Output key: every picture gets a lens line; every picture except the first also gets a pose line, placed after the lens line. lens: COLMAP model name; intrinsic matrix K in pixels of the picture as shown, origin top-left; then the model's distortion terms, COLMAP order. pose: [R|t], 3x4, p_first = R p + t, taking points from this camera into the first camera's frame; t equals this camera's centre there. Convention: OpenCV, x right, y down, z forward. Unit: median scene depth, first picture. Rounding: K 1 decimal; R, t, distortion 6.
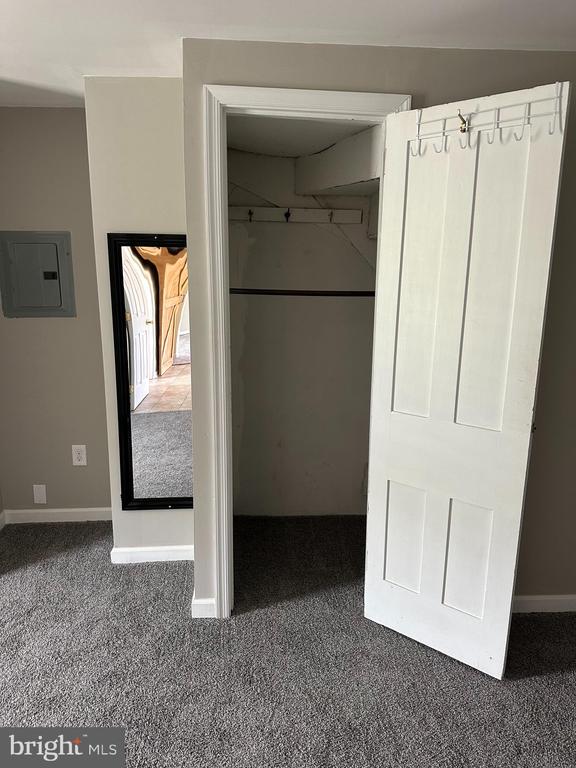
lens RADIAL K [[534.9, 0, 293.3], [0, 534.9, 384.4], [0, 0, 1]] dist [0.069383, -0.083042]
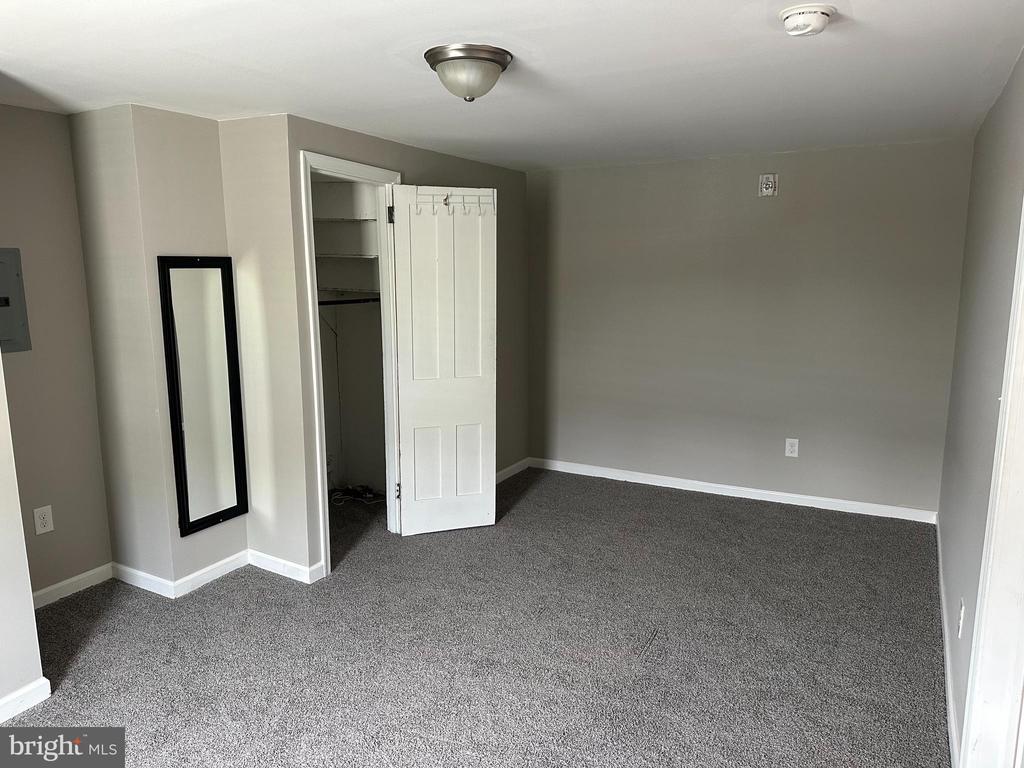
lens RADIAL K [[713.2, 0, 509.3], [0, 713.2, 391.3], [0, 0, 1]] dist [0.069383, -0.083042]
pose [[0.519150, -0.157520, 0.840042, -1.139443], [0.186465, 0.980068, 0.068540, -0.002225], [-0.834095, 0.121056, 0.538174, -0.231650]]
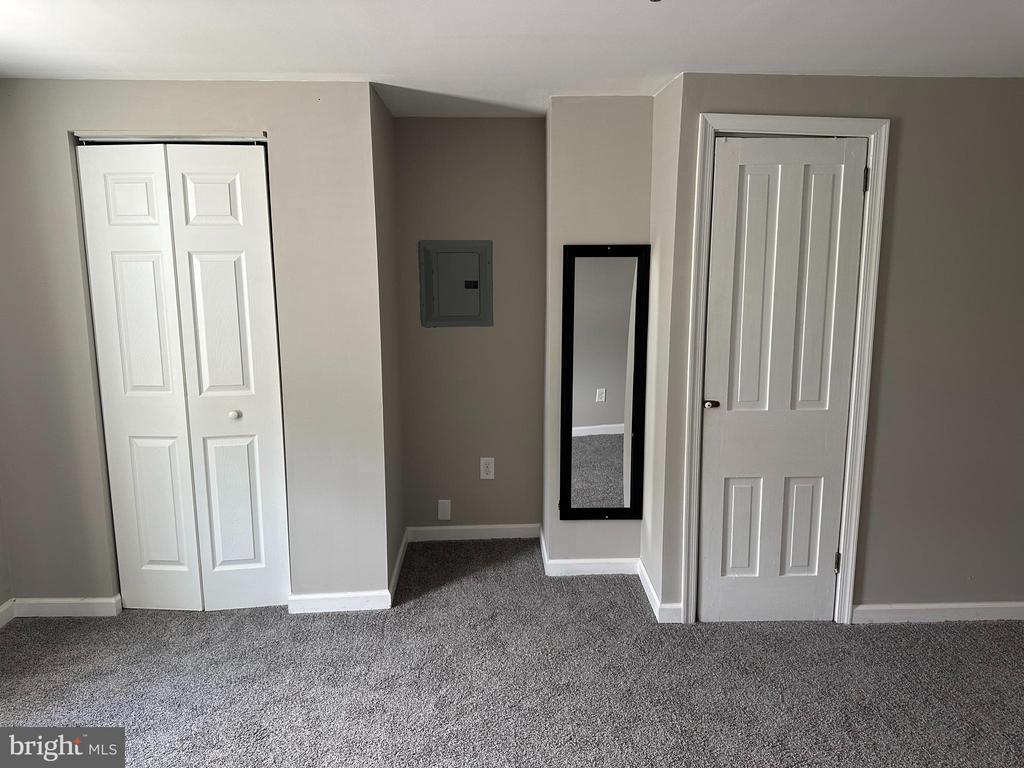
lens RADIAL K [[713.2, 0, 507.7], [0, 713.2, 380.0], [0, 0, 1]] dist [0.069383, -0.083042]
pose [[0.999982, -0.002796, -0.005339, -0.433604], [0.002547, 0.998937, -0.046024, 0.039634], [0.005462, 0.046009, 0.998926, -0.339605]]
